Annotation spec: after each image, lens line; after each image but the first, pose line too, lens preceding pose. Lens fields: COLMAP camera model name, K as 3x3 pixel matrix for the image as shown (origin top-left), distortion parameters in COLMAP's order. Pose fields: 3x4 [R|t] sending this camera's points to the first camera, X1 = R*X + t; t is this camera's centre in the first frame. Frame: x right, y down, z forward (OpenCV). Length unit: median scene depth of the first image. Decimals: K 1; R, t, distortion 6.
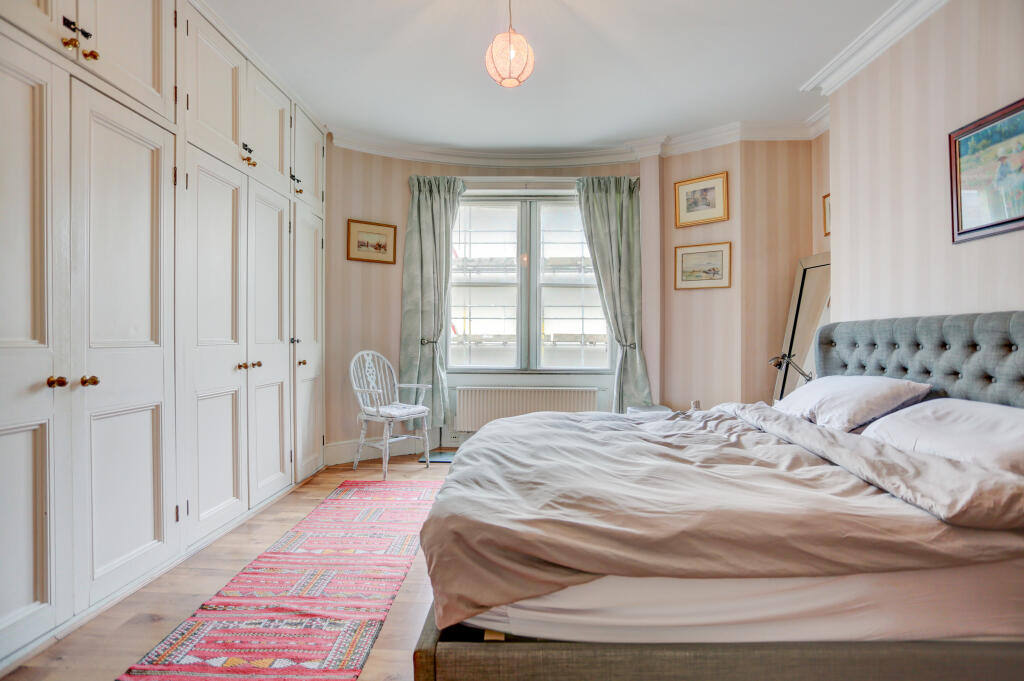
lens RADIAL K [[503.9, 0, 502.7], [0, 503.9, 345.8], [0, 0, 1]] dist [-0.052668, 0.018295]
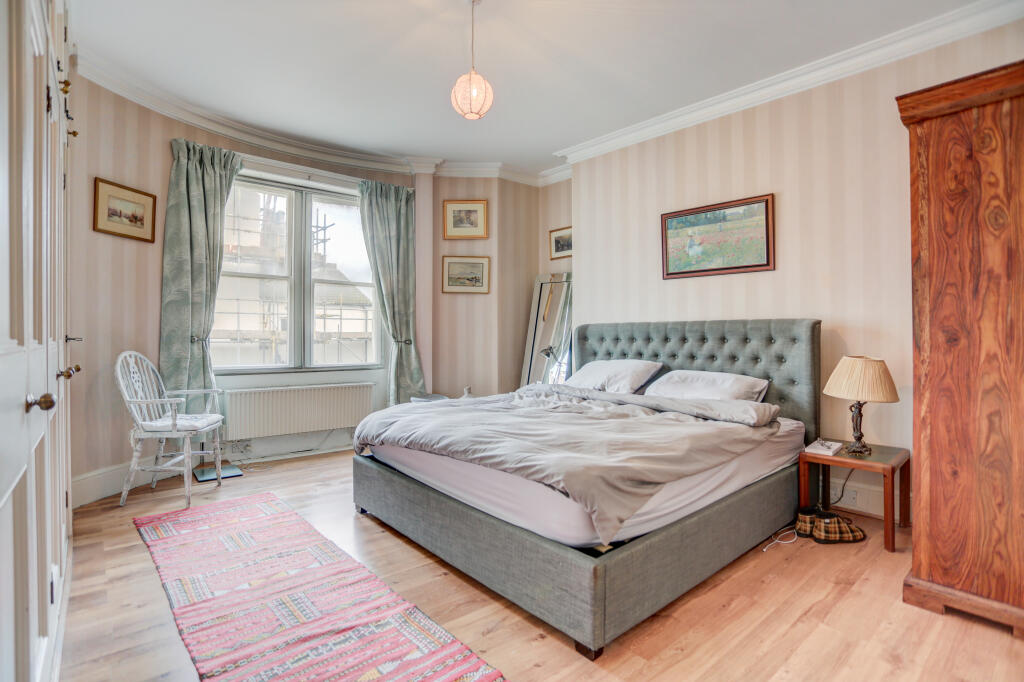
lens RADIAL K [[503.9, 0, 513.7], [0, 503.9, 335.2], [0, 0, 1]] dist [-0.052668, 0.018295]
pose [[0.740491, -0.001928, 0.672064, -0.345363], [0.009458, 0.999927, -0.007552, -0.003903], [-0.672000, 0.011949, 0.740455, 0.033238]]
